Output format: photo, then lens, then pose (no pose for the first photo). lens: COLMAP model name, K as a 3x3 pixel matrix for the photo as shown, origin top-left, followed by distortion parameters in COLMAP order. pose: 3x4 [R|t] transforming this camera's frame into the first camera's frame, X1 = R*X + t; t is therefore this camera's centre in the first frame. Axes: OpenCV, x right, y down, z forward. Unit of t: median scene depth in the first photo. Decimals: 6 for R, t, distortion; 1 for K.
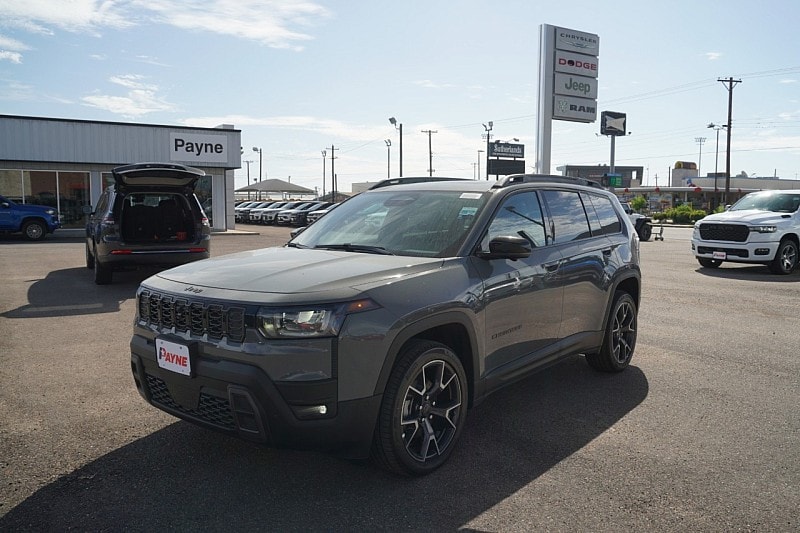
lens RADIAL K [[665.2, 0, 396.5], [0, 665.2, 265.4], [0, 0, 1]] dist [-0.001732, 0.002385]
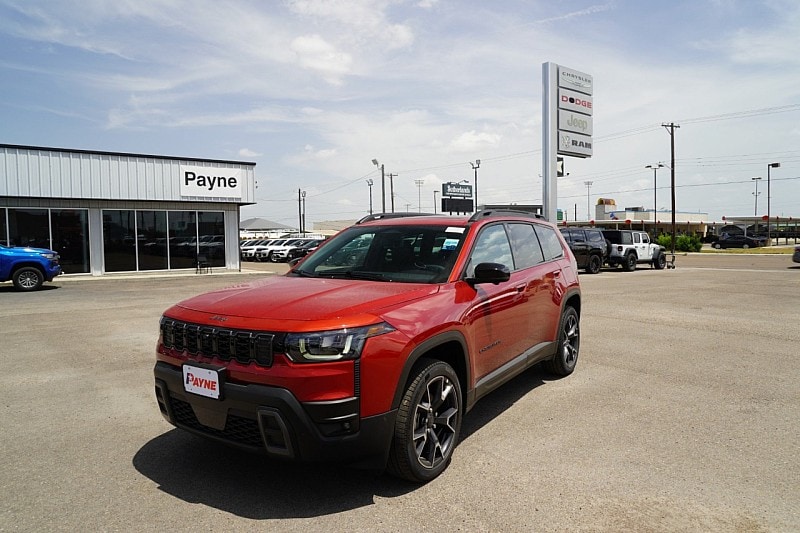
lens RADIAL K [[546.0, 0, 399.3], [0, 546.0, 262.7], [0, 0, 1]] dist [-0.009894, 0.002509]
pose [[0.992874, -0.024829, 0.116555, -0.107458], [0.030430, 0.998453, -0.046528, -0.018238], [-0.115220, 0.049744, 0.992094, 0.188386]]
